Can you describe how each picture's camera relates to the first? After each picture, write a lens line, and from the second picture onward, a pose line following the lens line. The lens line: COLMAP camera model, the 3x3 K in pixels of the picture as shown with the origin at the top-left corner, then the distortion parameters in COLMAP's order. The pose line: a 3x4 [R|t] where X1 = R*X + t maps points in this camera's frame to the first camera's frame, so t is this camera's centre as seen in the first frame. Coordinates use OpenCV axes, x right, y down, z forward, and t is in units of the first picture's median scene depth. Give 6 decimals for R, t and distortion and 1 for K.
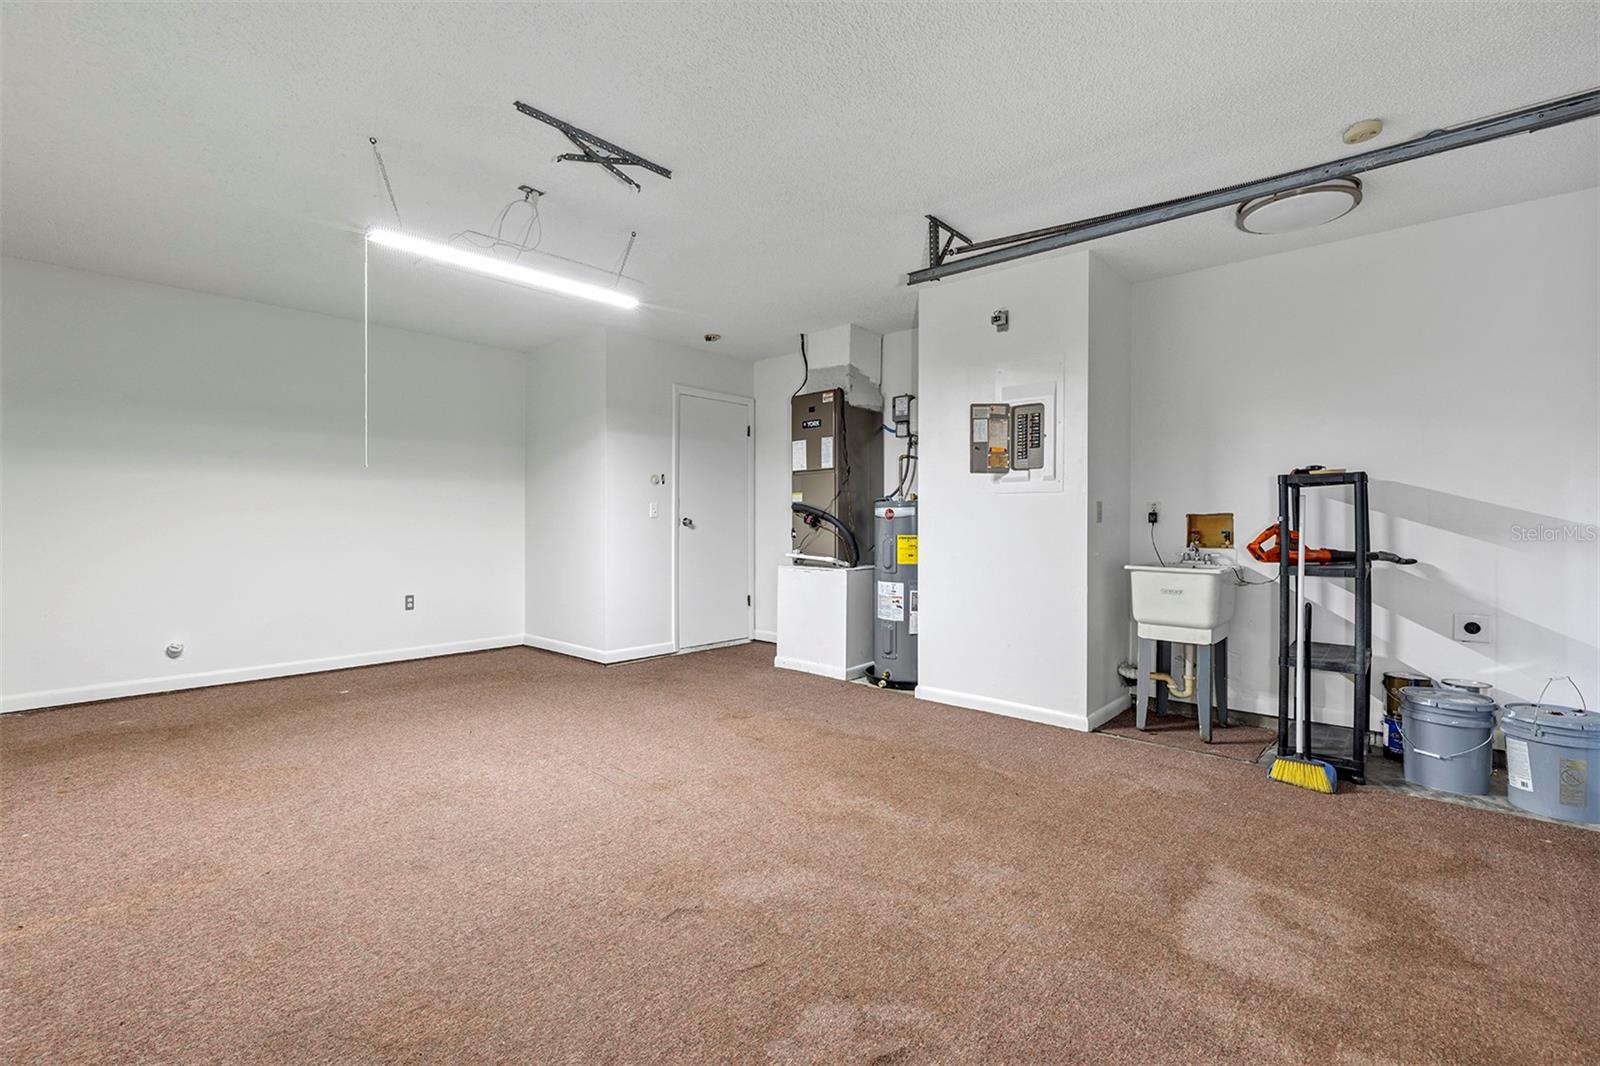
lens RADIAL K [[726.8, 0, 802.5], [0, 726.8, 530.0], [0, 0, 1]] dist [0.002059, 0.000044]
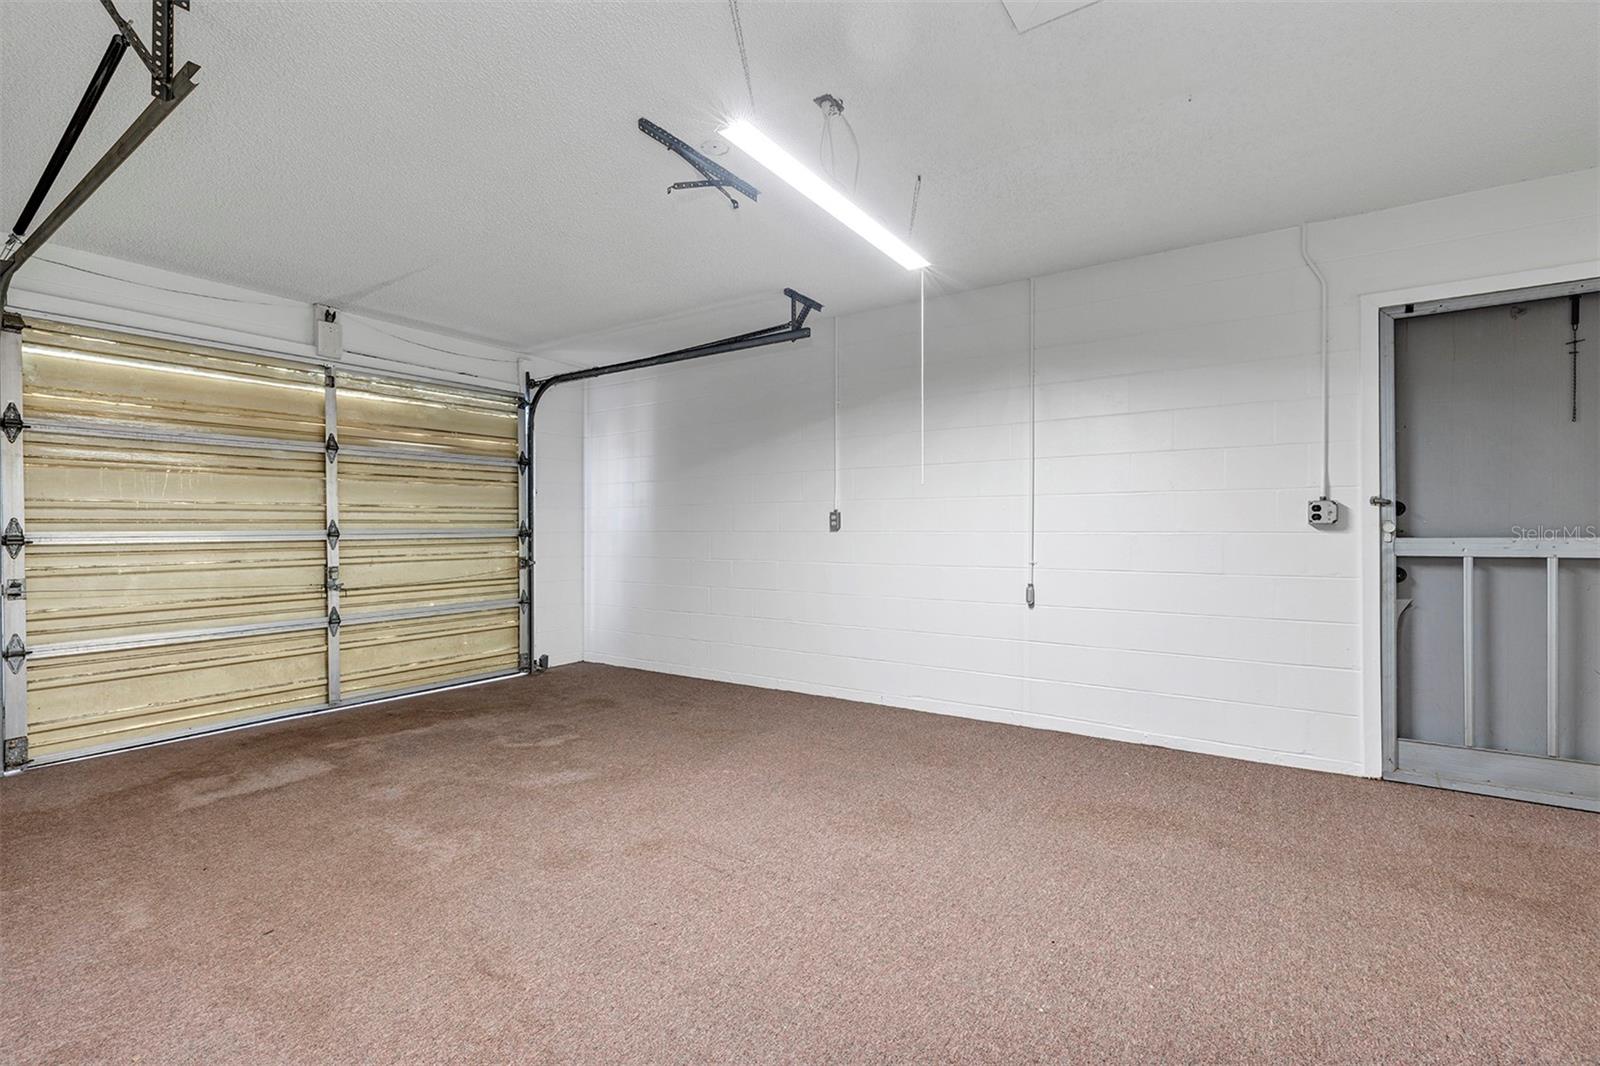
lens RADIAL K [[726.8, 0, 798.9], [0, 726.8, 531.1], [0, 0, 1]] dist [0.002059, 0.000044]
pose [[-0.992877, -0.001118, -0.119135, -0.352365], [-0.001702, 0.999987, 0.004794, -0.028024], [0.119128, 0.004962, -0.992867, 2.473506]]
